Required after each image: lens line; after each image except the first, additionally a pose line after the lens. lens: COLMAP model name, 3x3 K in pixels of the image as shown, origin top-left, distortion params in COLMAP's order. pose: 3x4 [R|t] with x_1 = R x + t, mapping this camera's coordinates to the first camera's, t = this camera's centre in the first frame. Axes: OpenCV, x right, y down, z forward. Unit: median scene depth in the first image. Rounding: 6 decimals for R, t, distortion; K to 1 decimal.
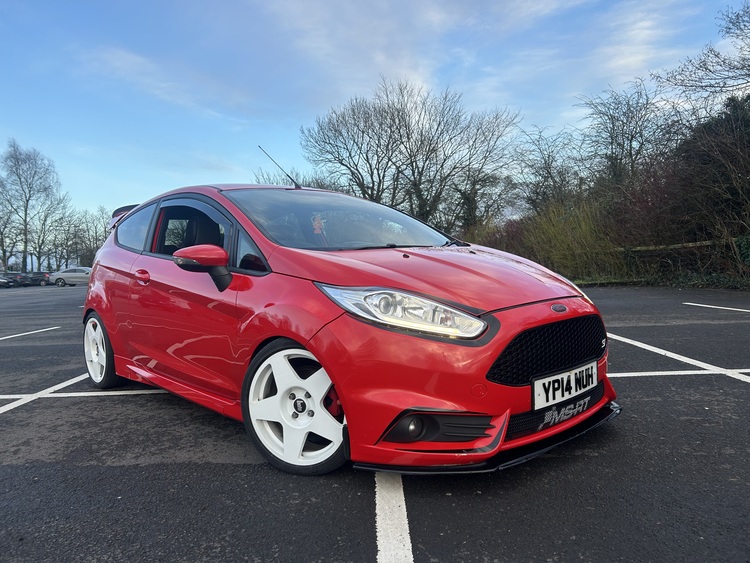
lens RADIAL K [[590.8, 0, 375.0], [0, 590.8, 281.5], [0, 0, 1]] dist [0.072284, -0.084943]
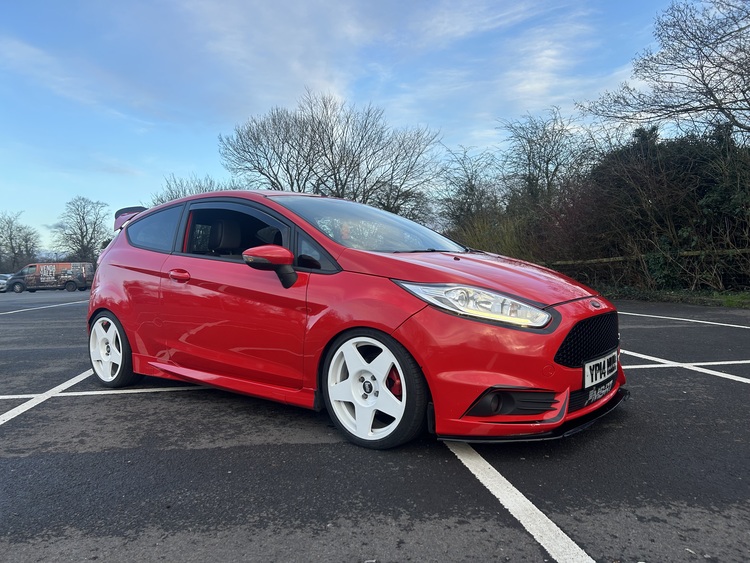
lens RADIAL K [[590.8, 0, 375.0], [0, 590.8, 281.5], [0, 0, 1]] dist [0.072284, -0.084943]
pose [[0.988903, 0.013414, 0.147954, -0.177474], [-0.010456, 0.999730, -0.020754, 0.017150], [-0.148192, 0.018977, 0.988776, -0.066888]]
